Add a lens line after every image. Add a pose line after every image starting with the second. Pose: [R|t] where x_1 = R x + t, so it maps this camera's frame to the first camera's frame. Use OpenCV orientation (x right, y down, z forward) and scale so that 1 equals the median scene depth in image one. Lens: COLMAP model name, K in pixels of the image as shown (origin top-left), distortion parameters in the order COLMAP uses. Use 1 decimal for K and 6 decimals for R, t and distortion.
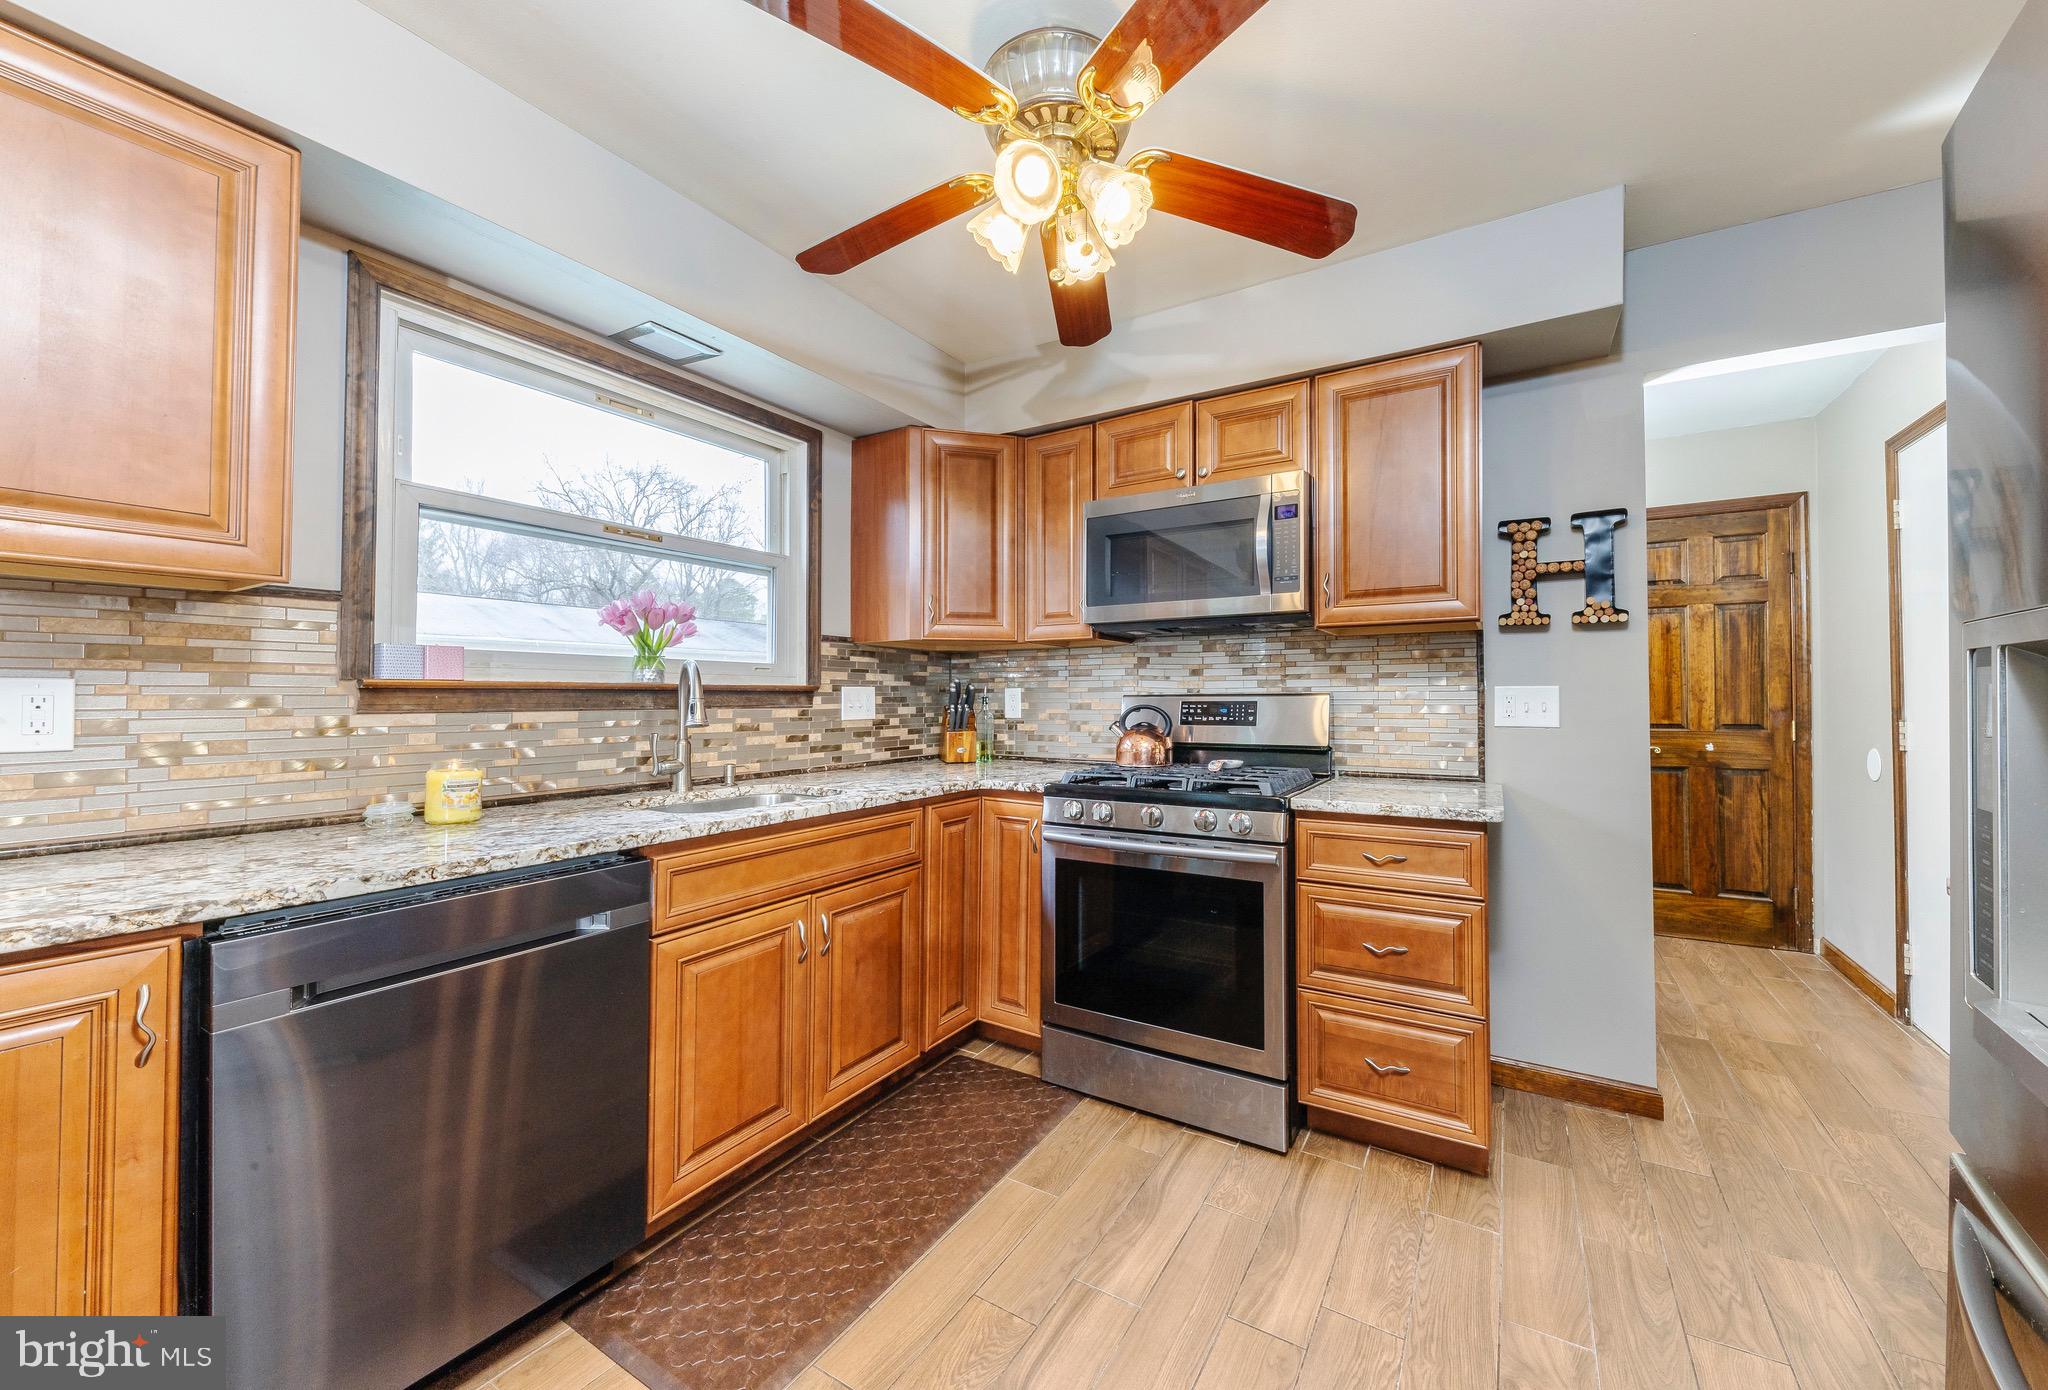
lens RADIAL K [[779.0, 0, 1111.4], [0, 779.0, 681.1], [0, 0, 1]] dist [0.000101, -0.004730]
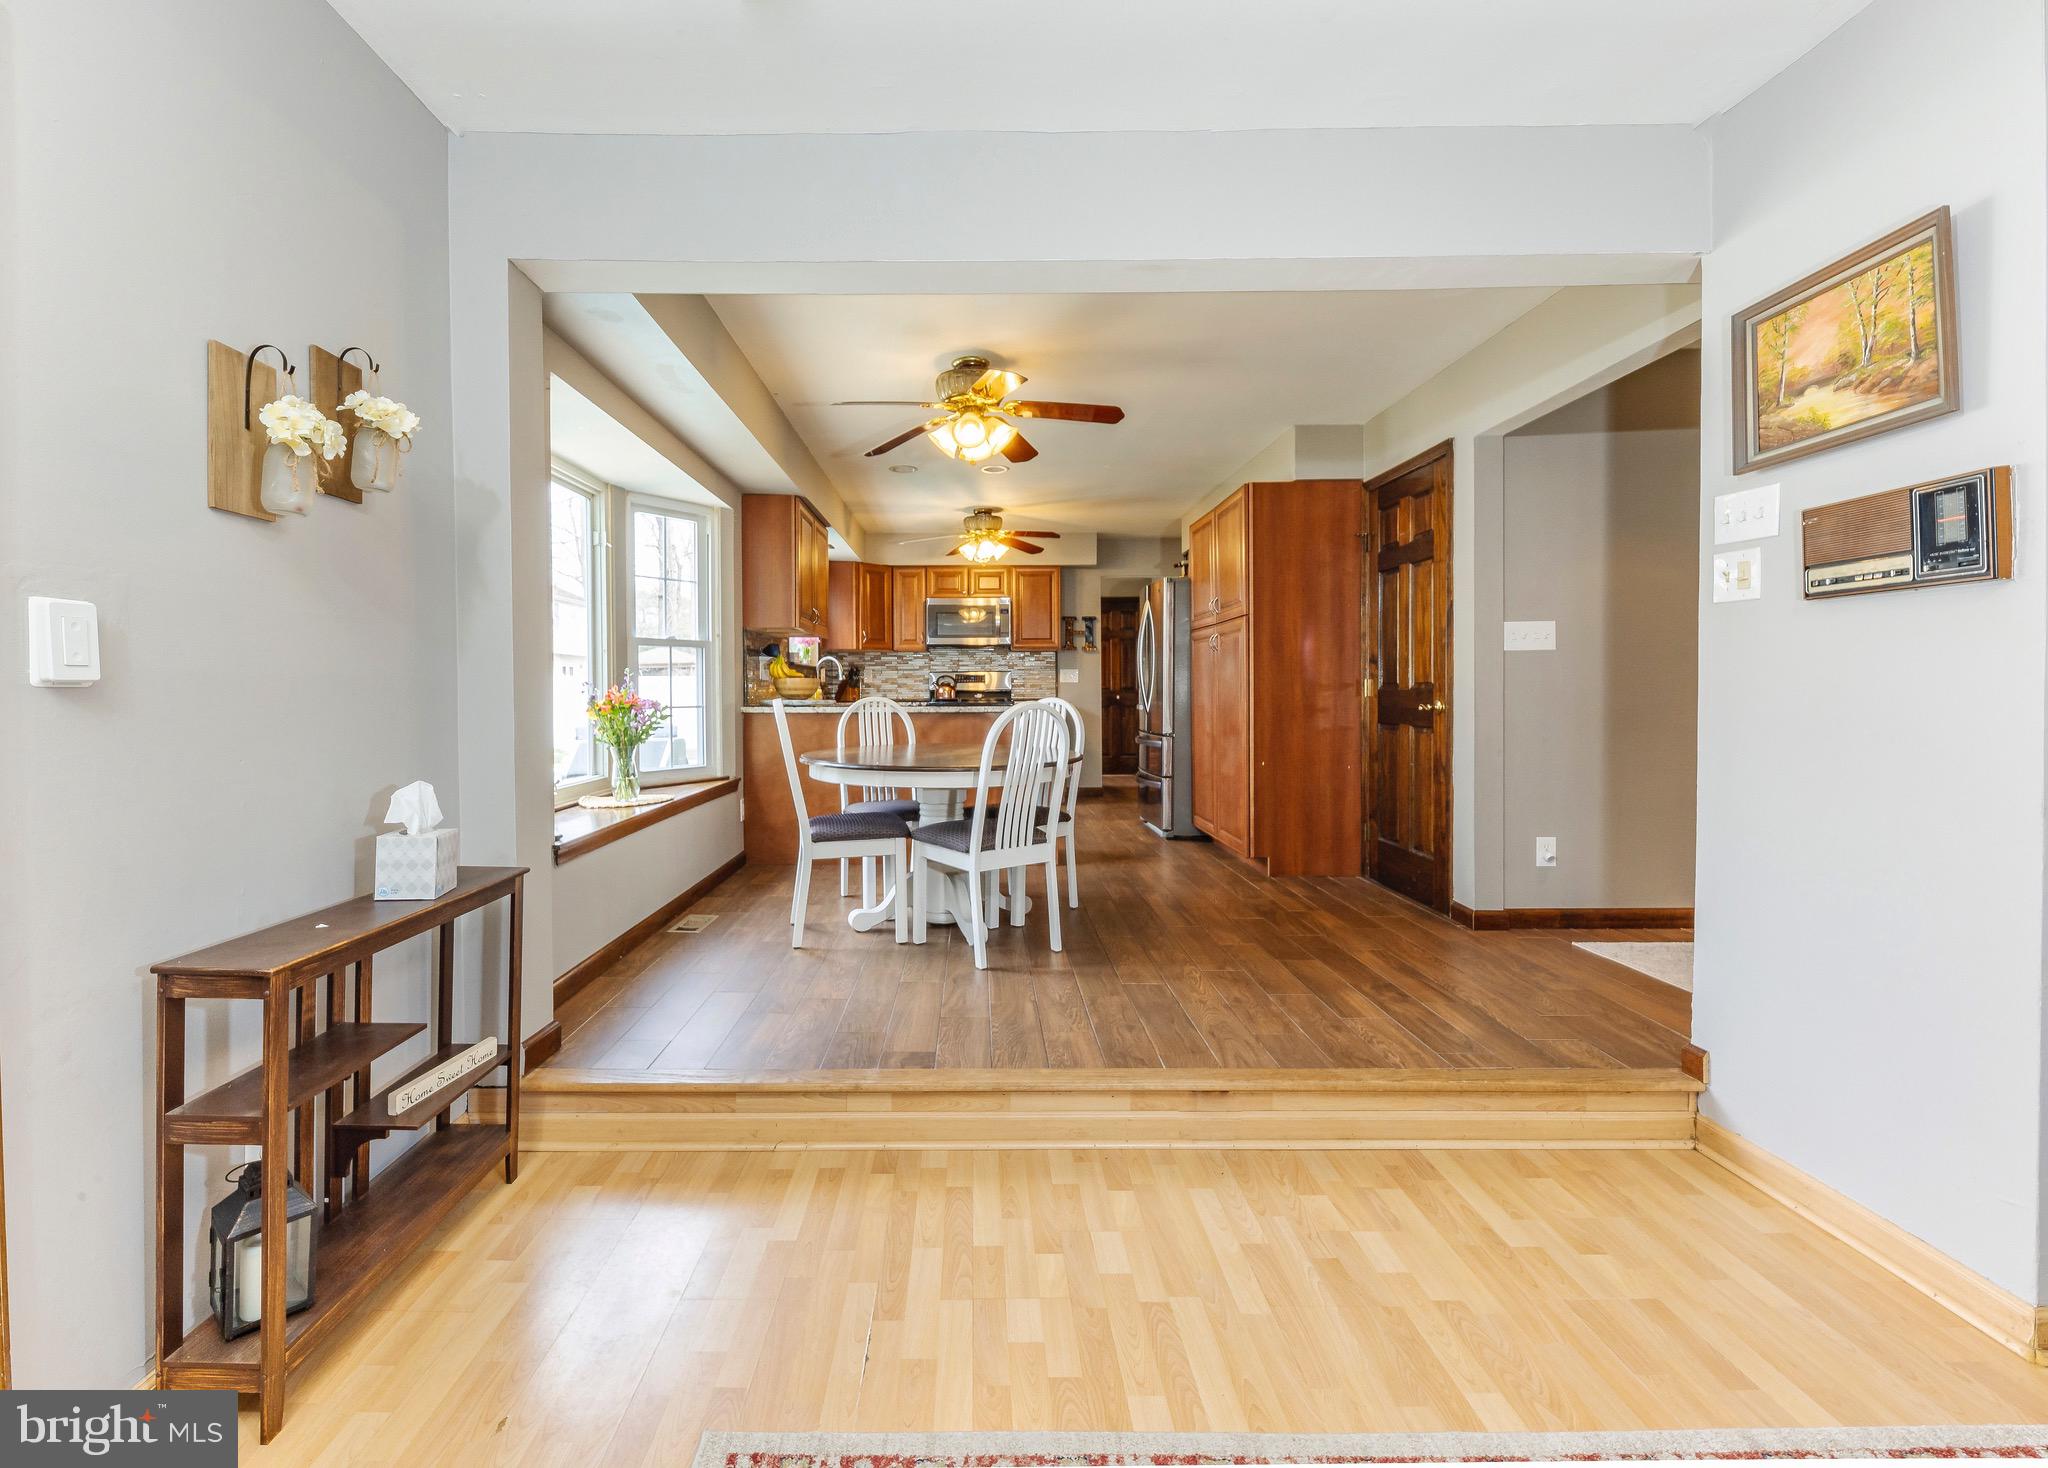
lens RADIAL K [[895.1, 0, 965.1], [0, 895.1, 704.5], [0, 0, 1]] dist [0.016433, -0.008953]
pose [[0.894273, -0.005261, 0.447491, -1.514905], [-0.010057, 0.999442, 0.031847, 0.038924], [-0.447409, -0.032980, 0.893721, -2.100621]]
